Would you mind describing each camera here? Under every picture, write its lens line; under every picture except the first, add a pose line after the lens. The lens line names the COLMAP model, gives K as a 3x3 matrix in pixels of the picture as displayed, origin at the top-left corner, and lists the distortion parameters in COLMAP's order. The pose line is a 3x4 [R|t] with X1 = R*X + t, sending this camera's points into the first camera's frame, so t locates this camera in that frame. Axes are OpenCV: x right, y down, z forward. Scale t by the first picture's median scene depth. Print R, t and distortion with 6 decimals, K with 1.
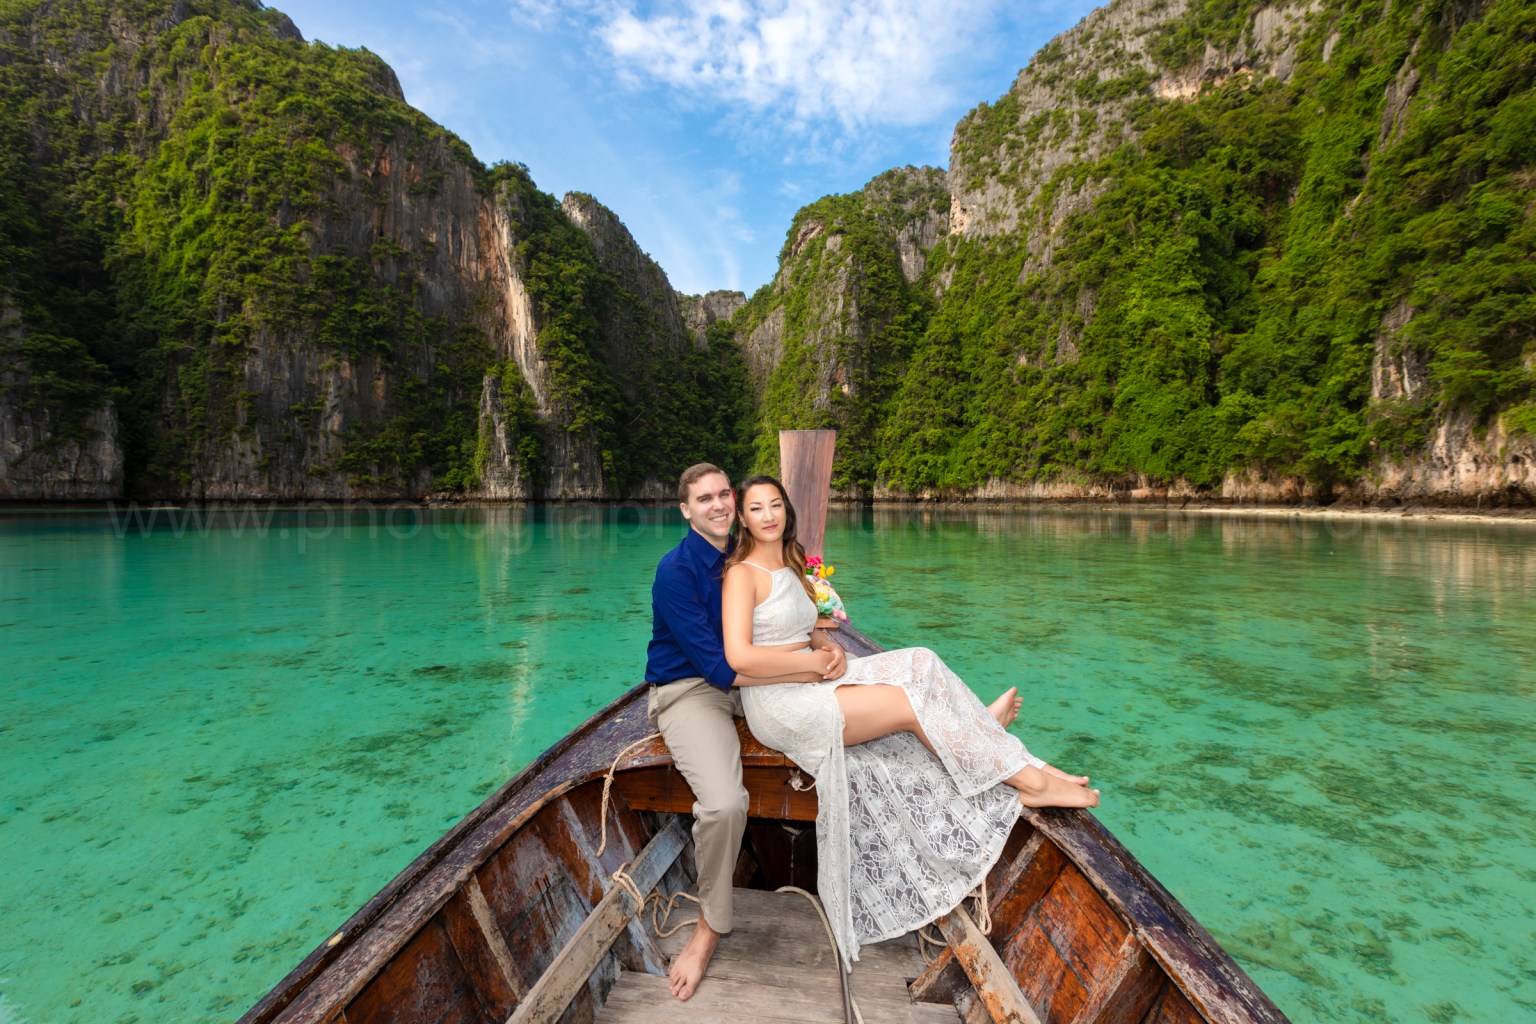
lens RADIAL K [[723.9, 0, 769.1], [0, 723.9, 508.4], [0, 0, 1]] dist [0.008170, 0.000575]
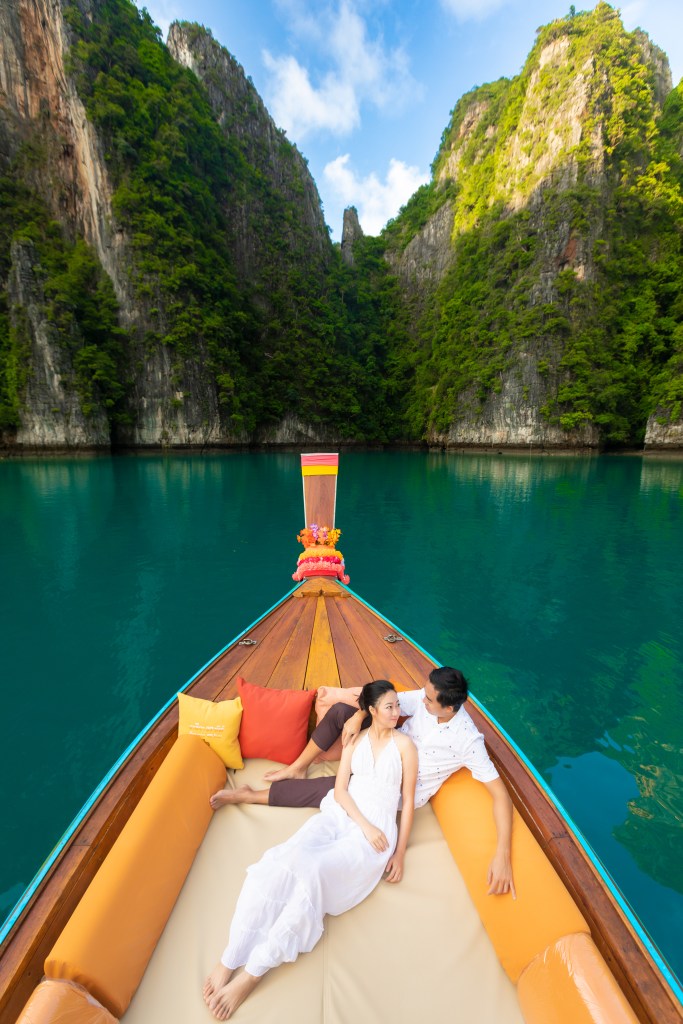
lens RADIAL K [[459.6, 0, 343.2], [0, 459.6, 516.8], [0, 0, 1]] dist [0.002022, 0.000019]
pose [[0.997434, 0.010405, -0.070826, -0.075568], [0.000526, 0.988289, 0.152595, -0.011480], [0.071584, -0.152241, 0.985748, 0.546560]]
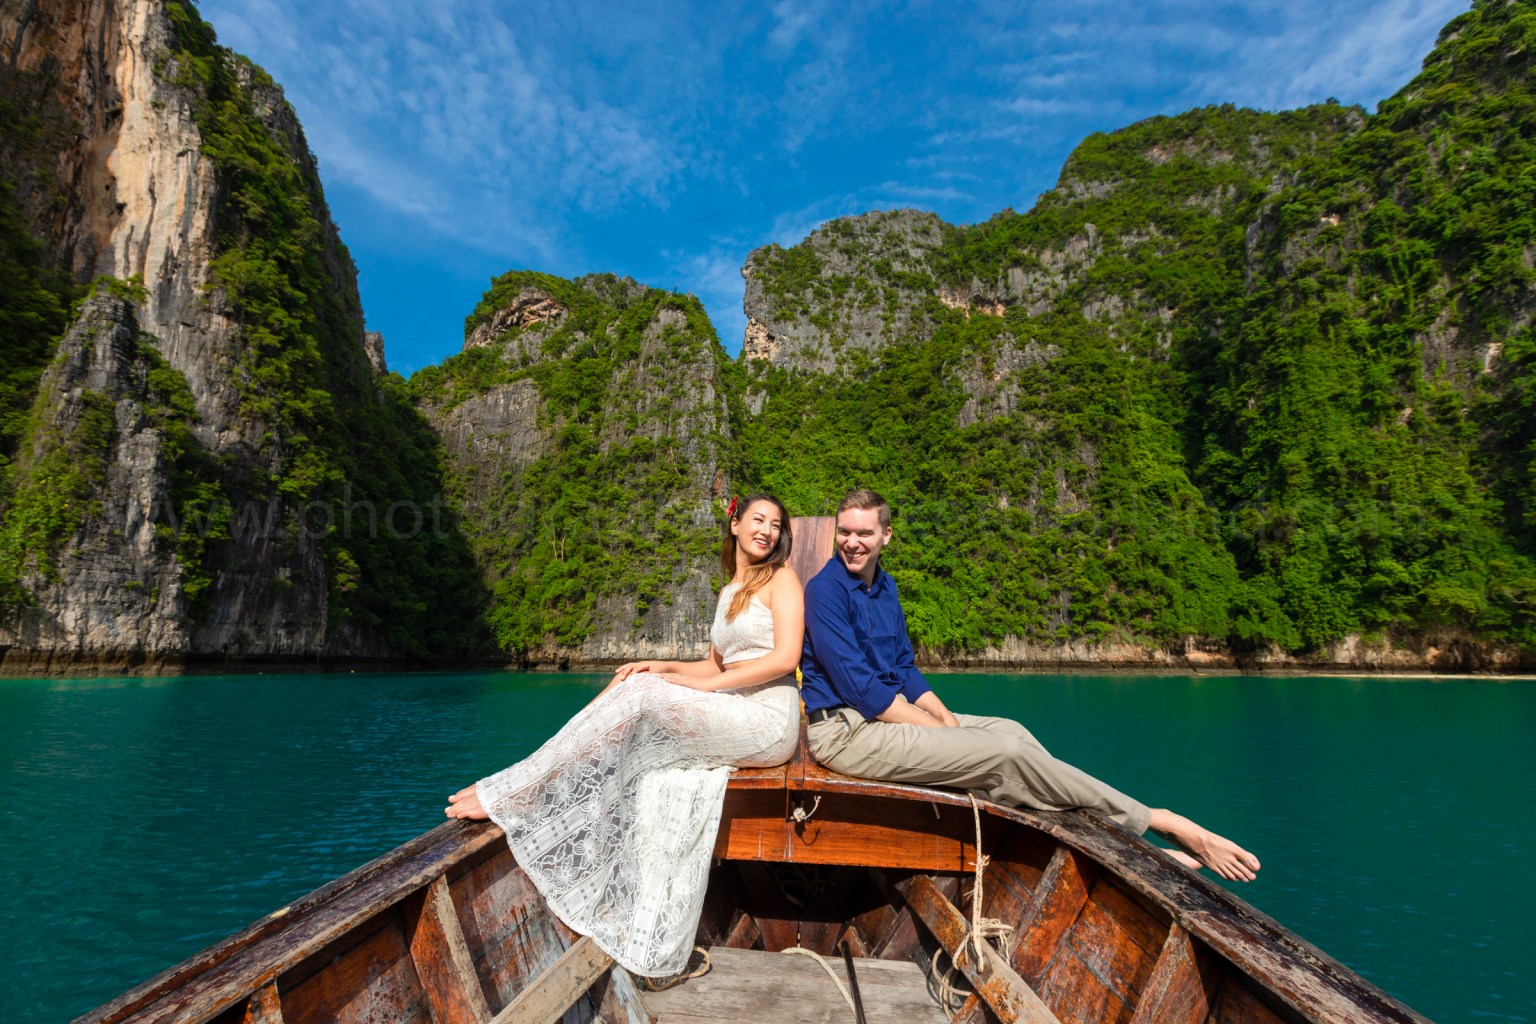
lens RADIAL K [[689.5, 0, 765.8], [0, 689.5, 512.6], [0, 0, 1]] dist [0.002022, 0.000019]
pose [[0.688159, 0.159442, 0.707825, -0.354116], [0.001559, 0.975229, -0.221192, -0.004975], [-0.725558, 0.153319, 0.670864, 0.511574]]
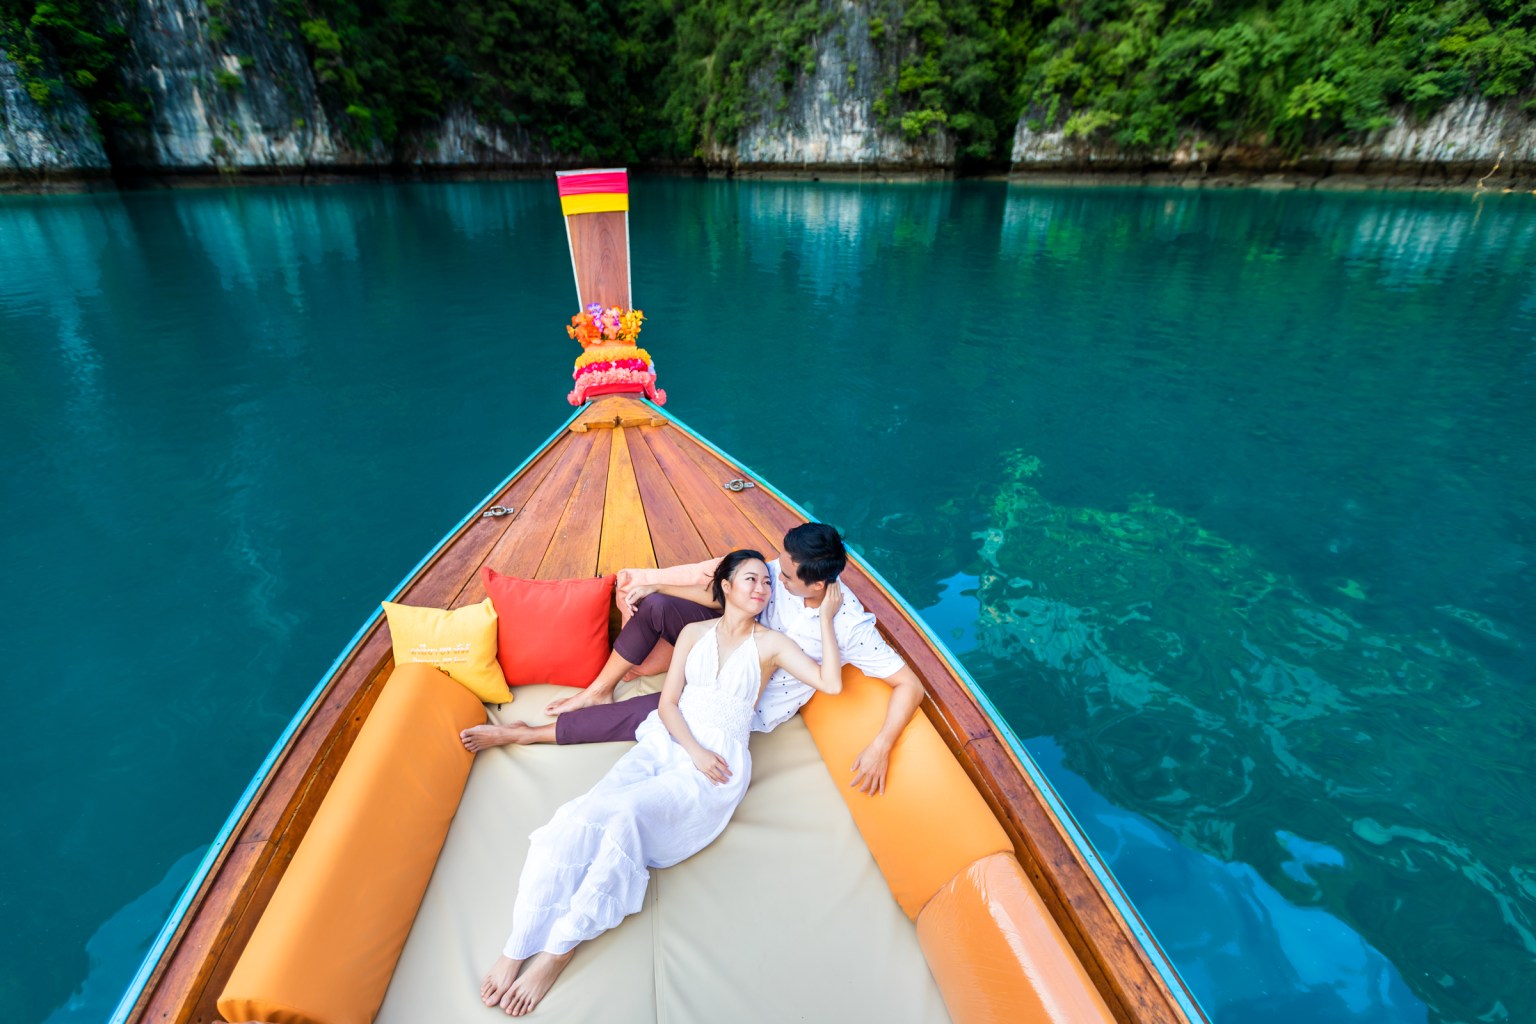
lens RADIAL K [[725.1, 0, 765.4], [0, 725.1, 516.9], [0, 0, 1]] dist [0.008489, -0.004983]
pose [[0.983202, -0.084045, 0.162019, -0.078967], [0.005936, 0.901929, 0.431843, -0.010332], [-0.182424, -0.423628, 0.887277, 0.517808]]
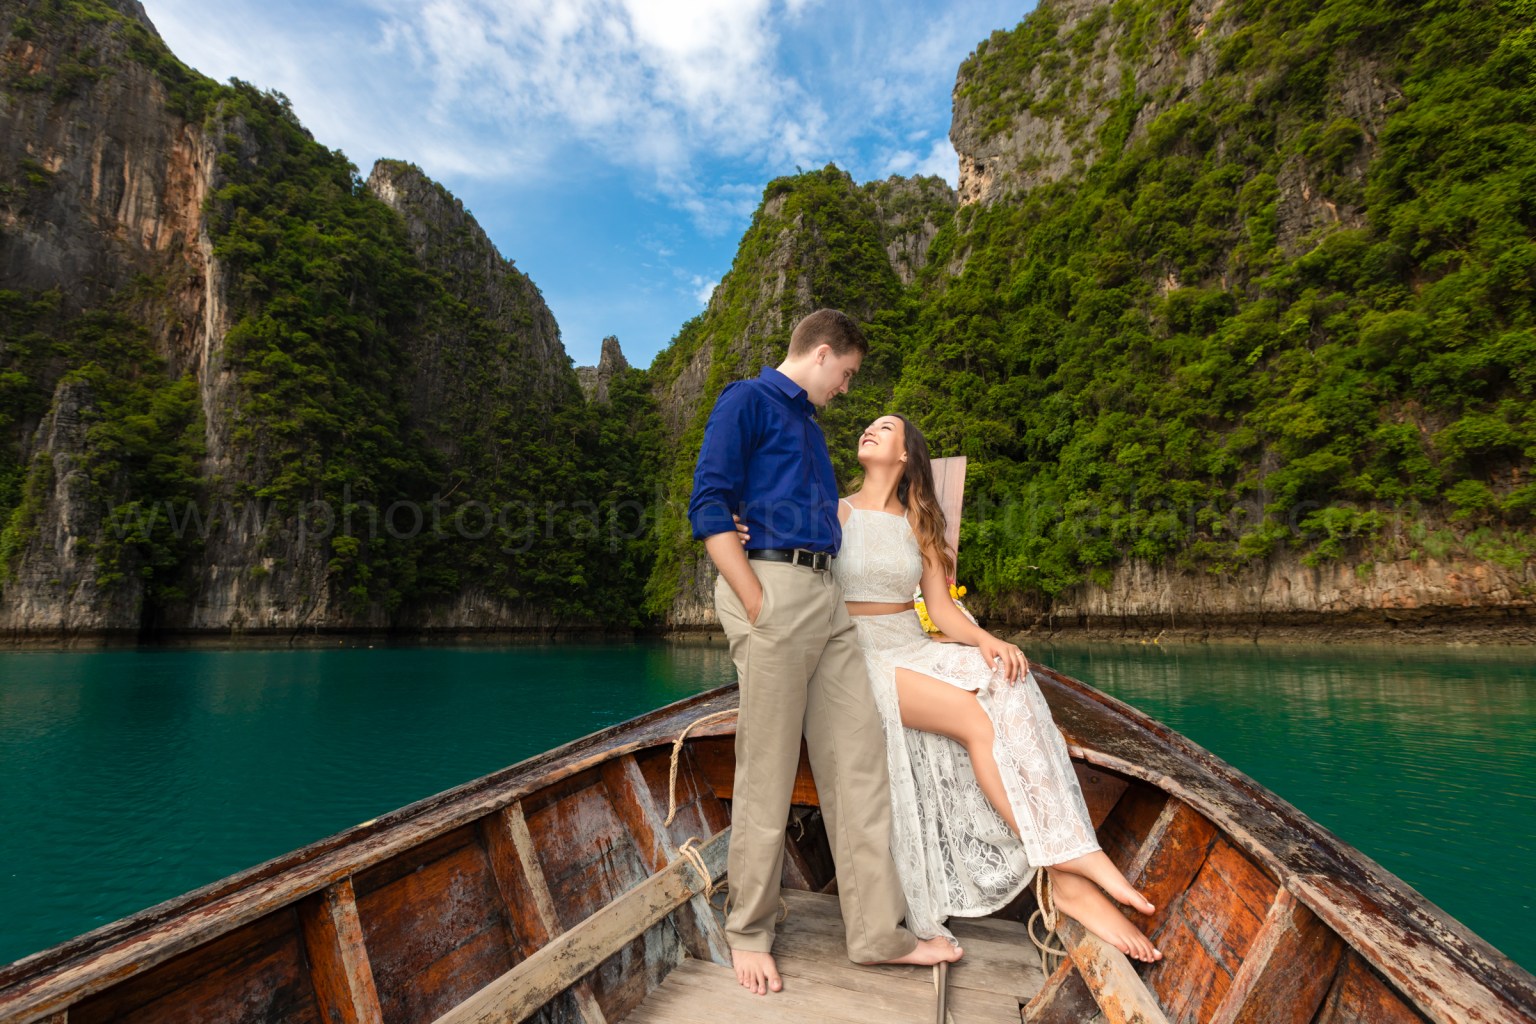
lens RADIAL K [[707.2, 0, 770.2], [0, 707.2, 514.3], [0, 0, 1]] dist [0.006228, -0.003720]
pose [[0.999940, -0.009652, -0.005261, 0.093143], [0.008600, 0.984984, -0.172430, -0.003262], [0.006847, 0.172374, 0.985008, 0.486302]]
